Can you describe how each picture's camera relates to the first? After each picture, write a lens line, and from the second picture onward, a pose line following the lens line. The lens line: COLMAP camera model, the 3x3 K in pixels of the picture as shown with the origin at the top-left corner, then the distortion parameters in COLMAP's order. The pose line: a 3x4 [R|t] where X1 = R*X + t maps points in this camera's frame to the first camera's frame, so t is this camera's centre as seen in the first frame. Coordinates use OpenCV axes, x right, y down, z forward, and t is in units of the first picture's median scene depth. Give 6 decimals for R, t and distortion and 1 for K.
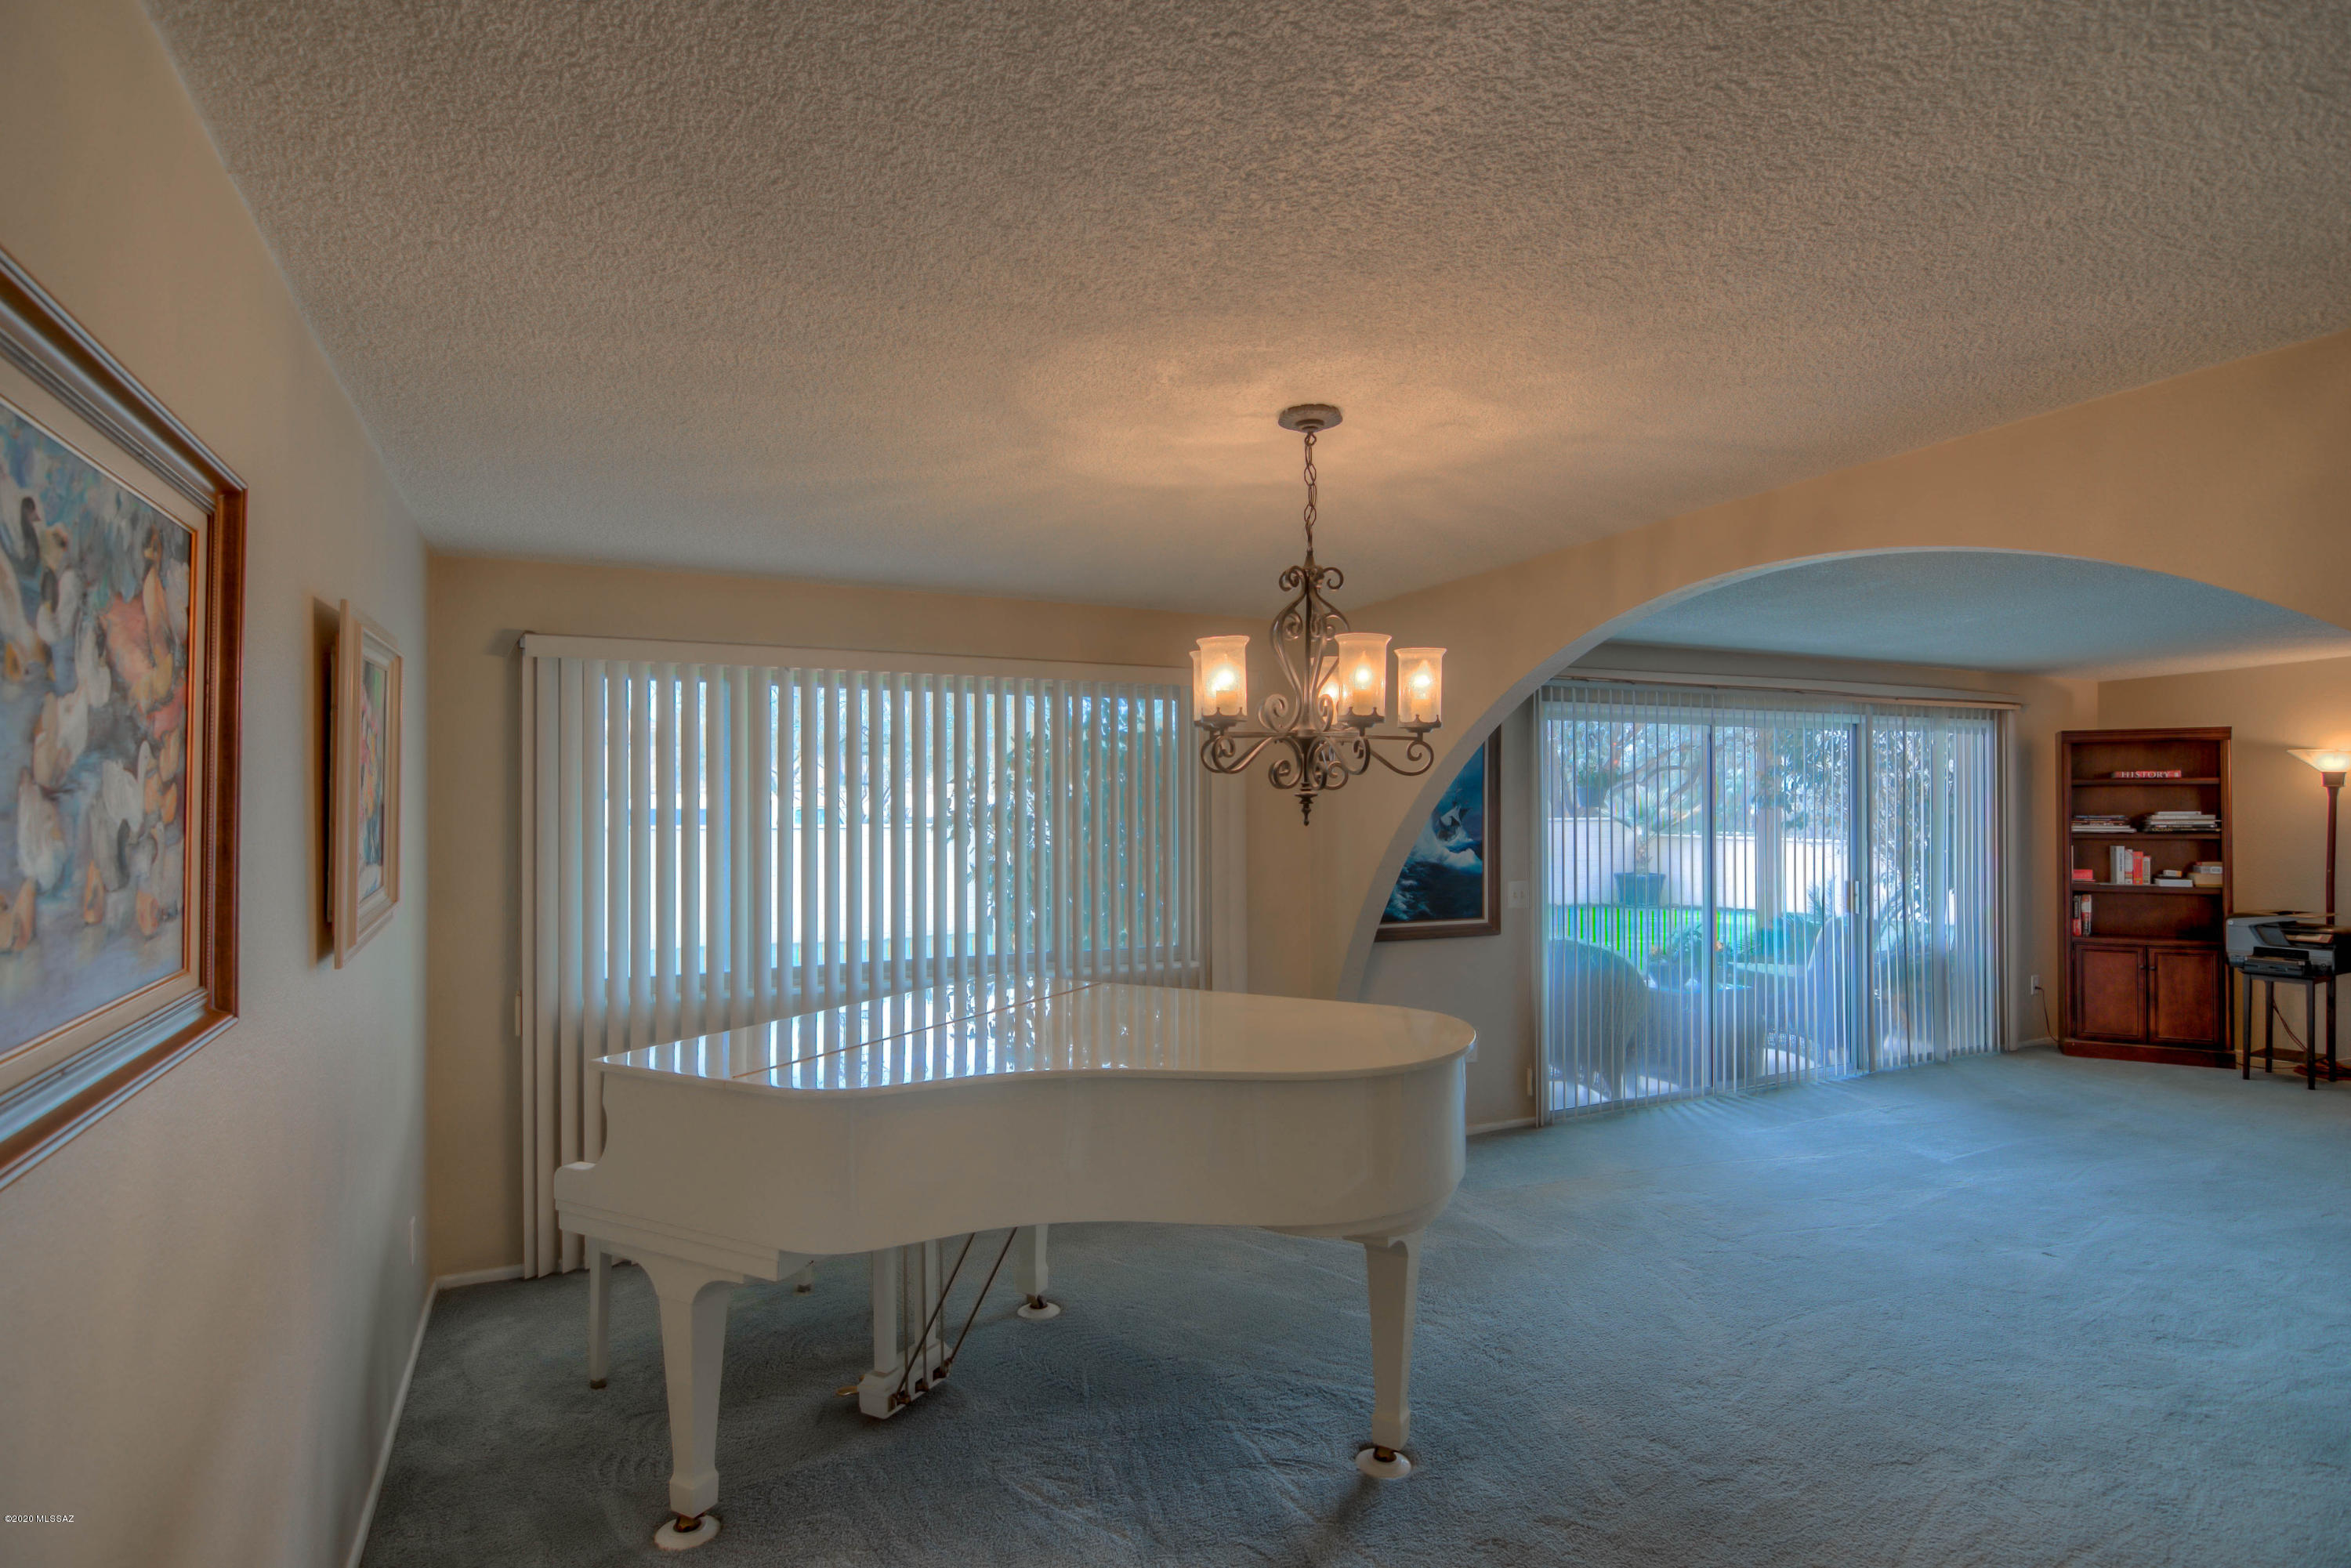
lens RADIAL K [[1193.8, 0, 1167.2], [0, 1193.8, 788.2], [0, 0, 1]] dist [-0.005676, -0.010704]
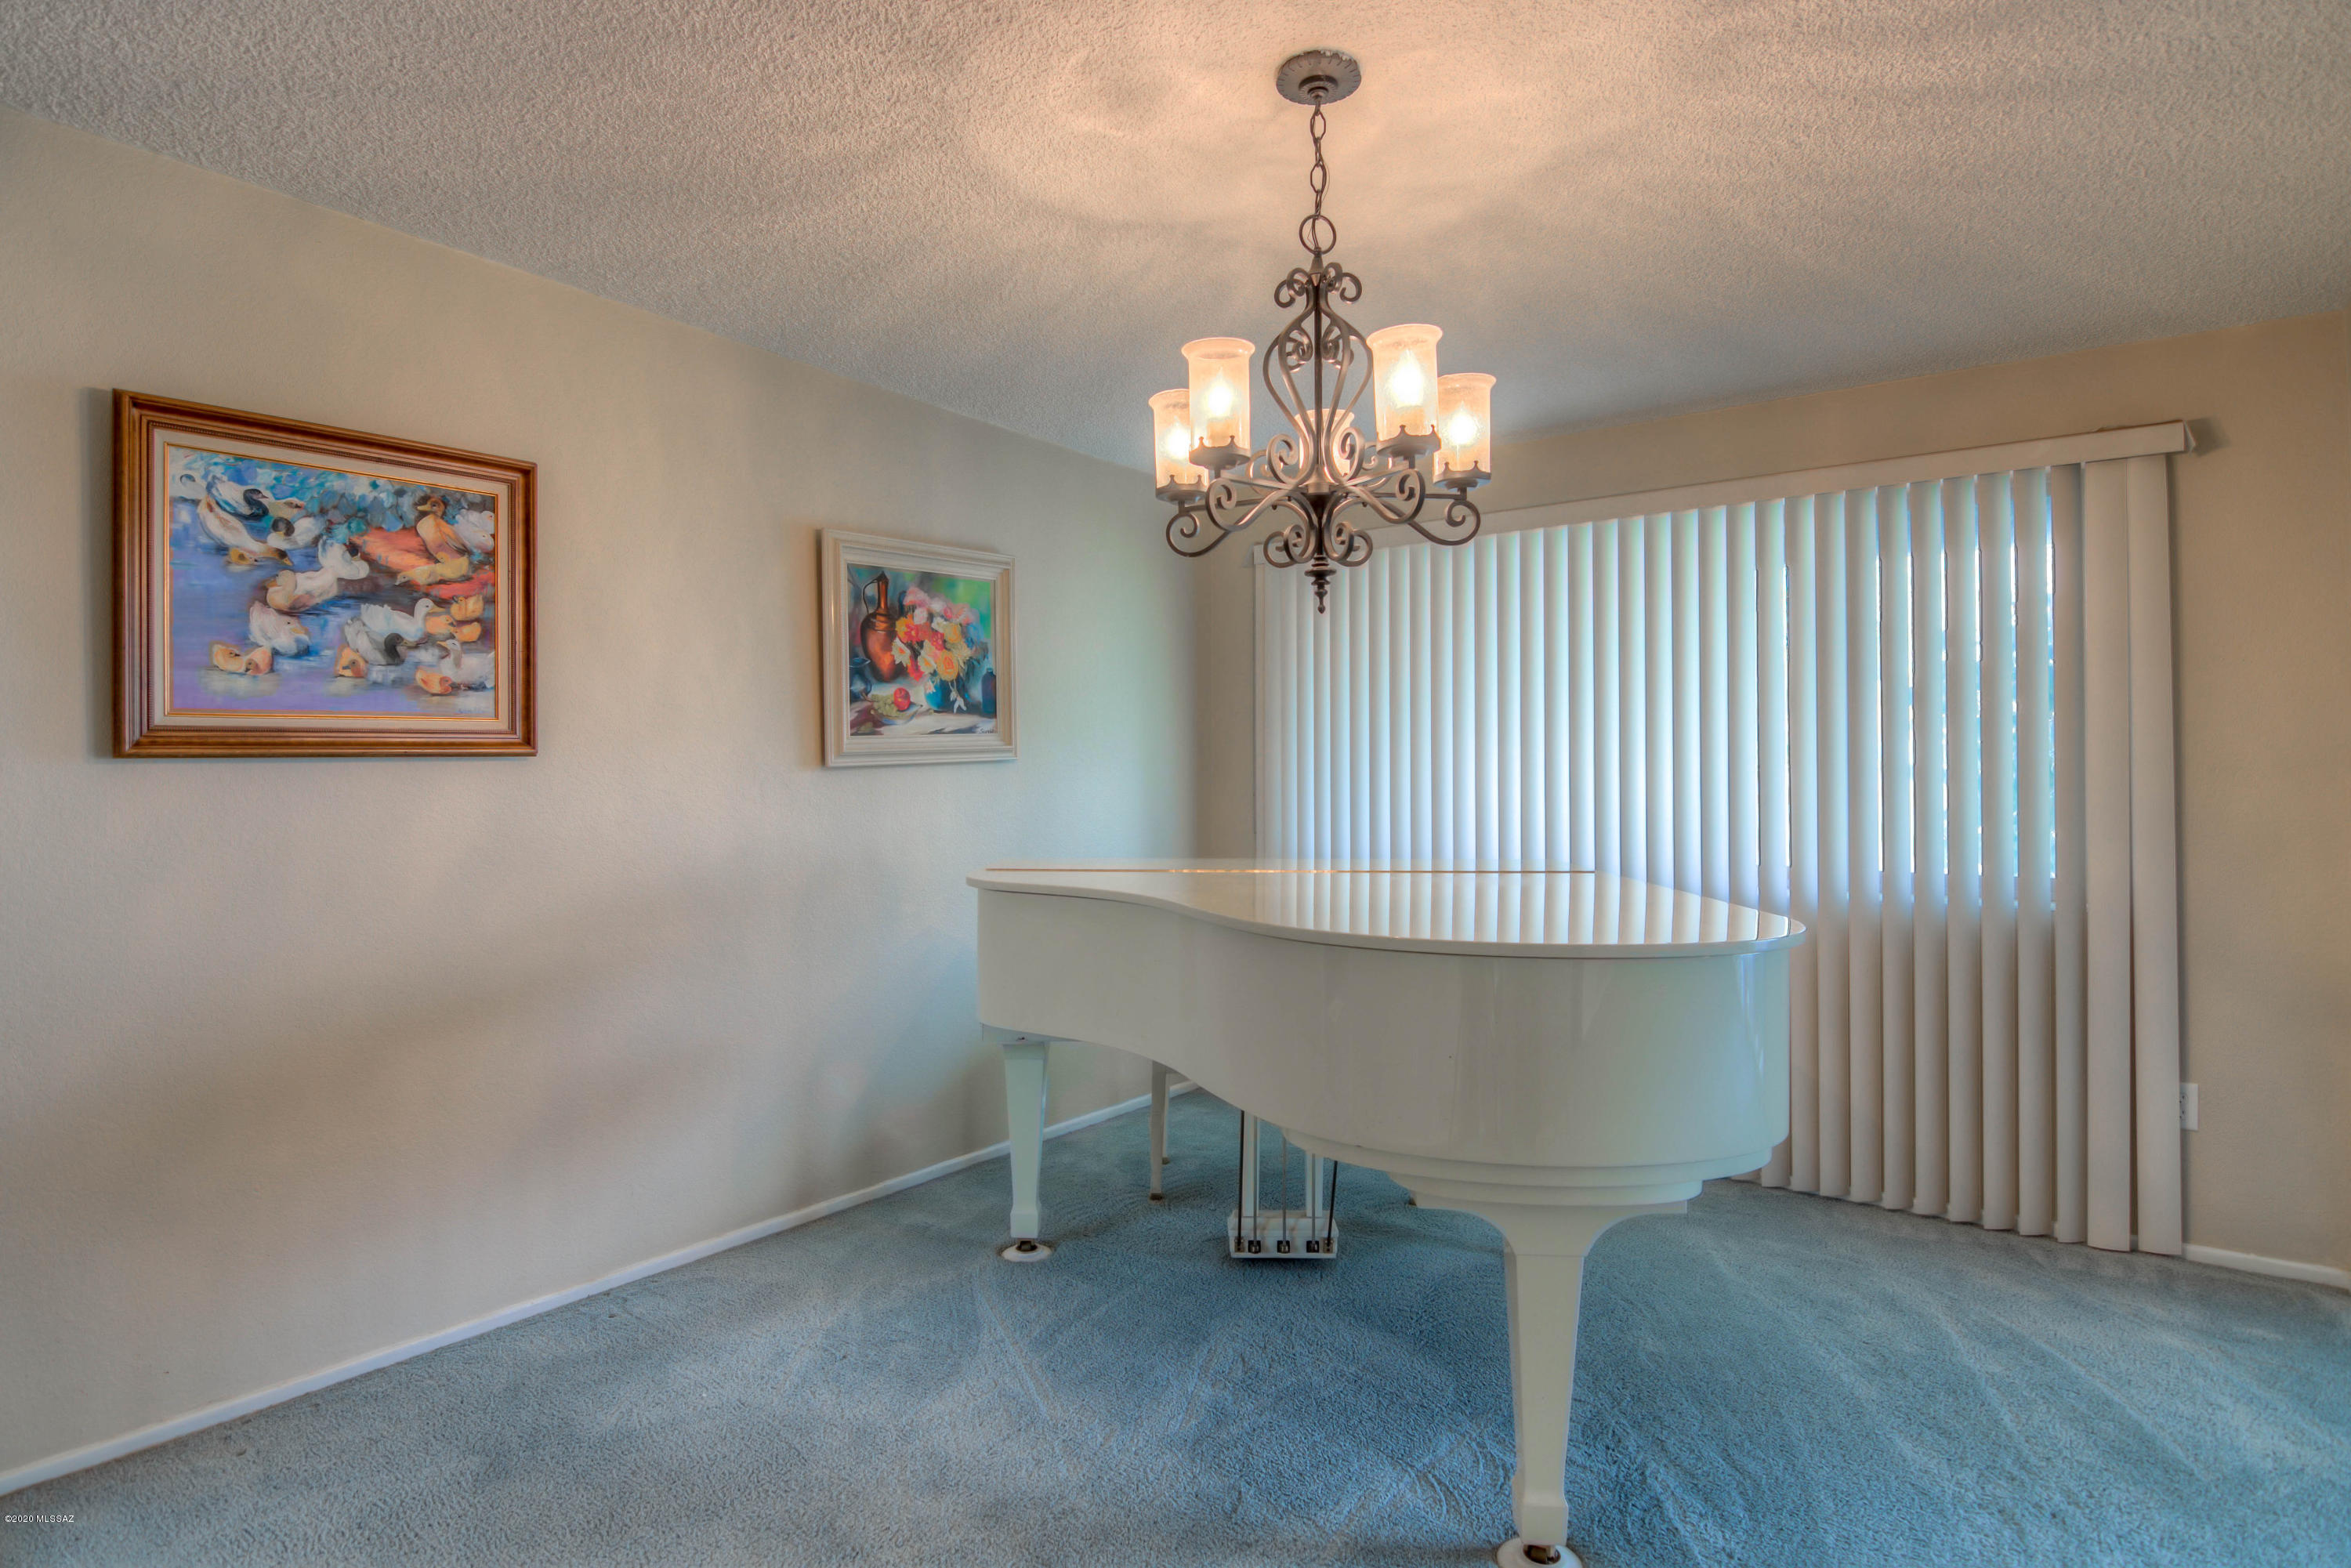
lens RADIAL K [[1228.9, 0, 1161.0], [0, 1228.9, 775.9], [0, 0, 1]] dist [-0.022340, -0.002665]
pose [[0.446934, 0.007587, -0.894535, 0.276188], [0.012211, 0.999819, 0.014581, 0.043351], [0.894483, -0.017440, 0.446761, 0.201616]]
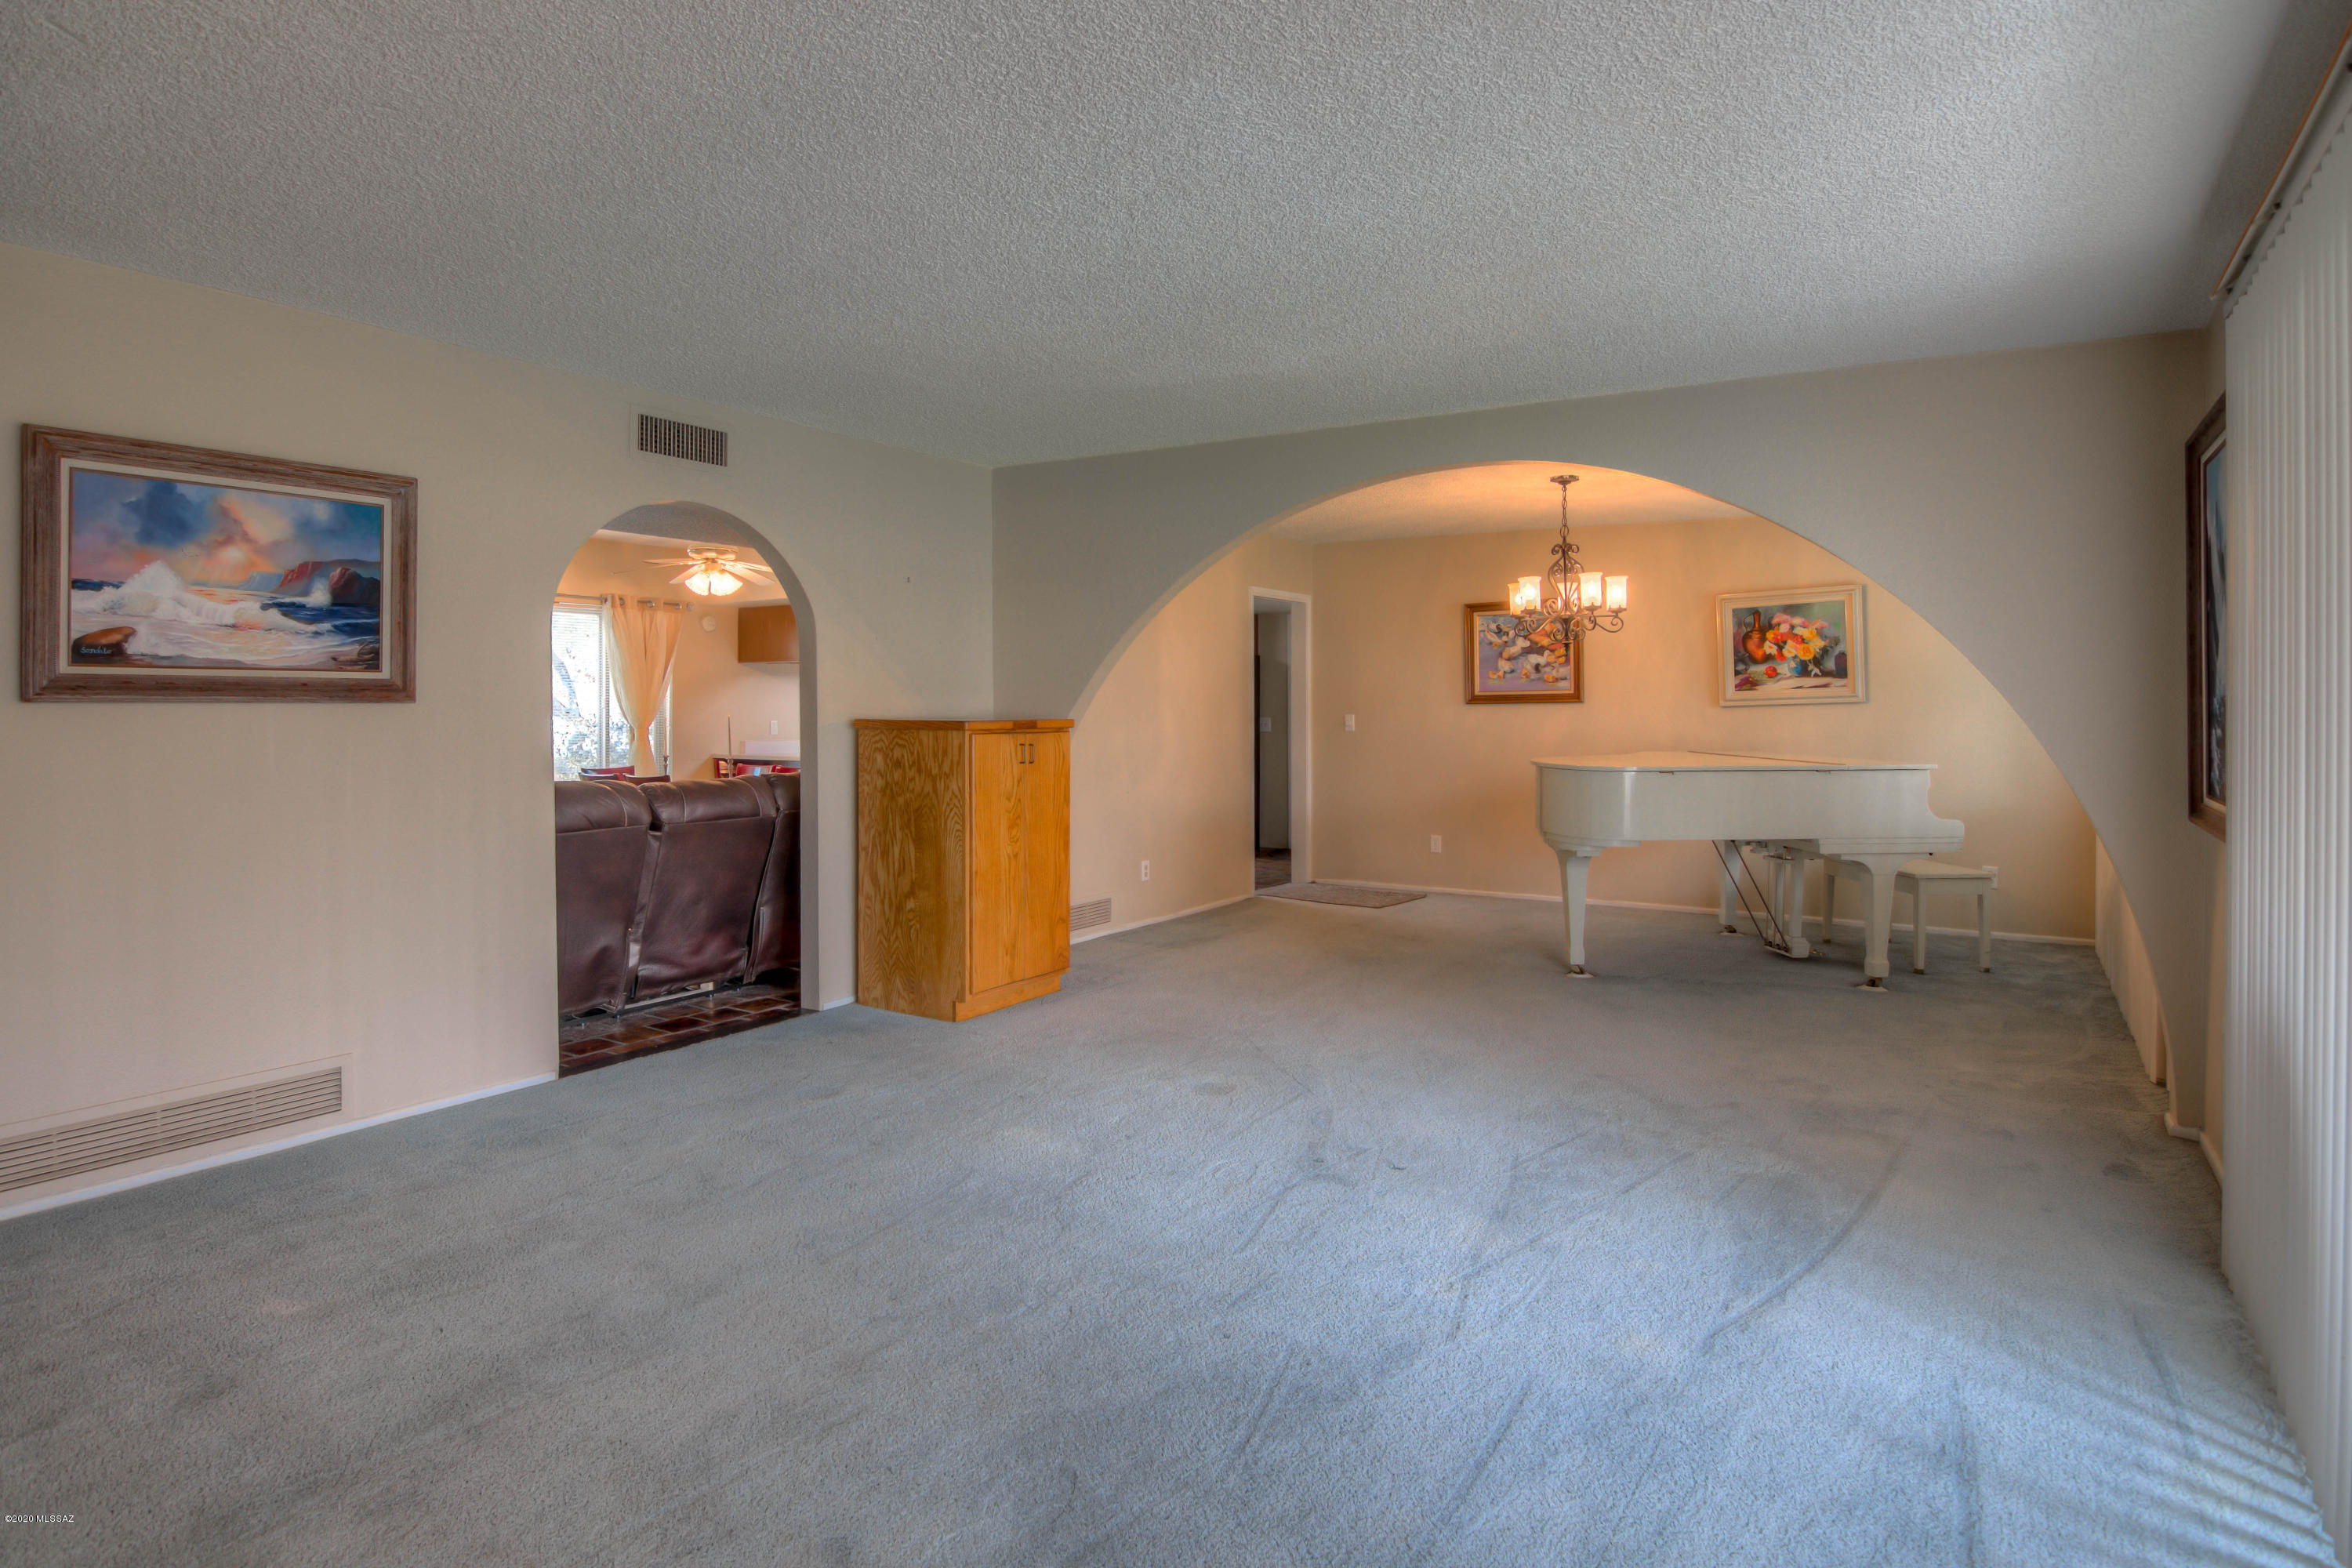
lens RADIAL K [[1252.0, 0, 1167.8], [0, 1252.0, 746.3], [0, 0, 1]] dist [-0.001733, -0.019648]
pose [[-0.859892, 0.018155, -0.510152, 0.727677], [0.009512, 0.999764, 0.019545, 0.054171], [0.510387, 0.011954, -0.859862, 0.975676]]
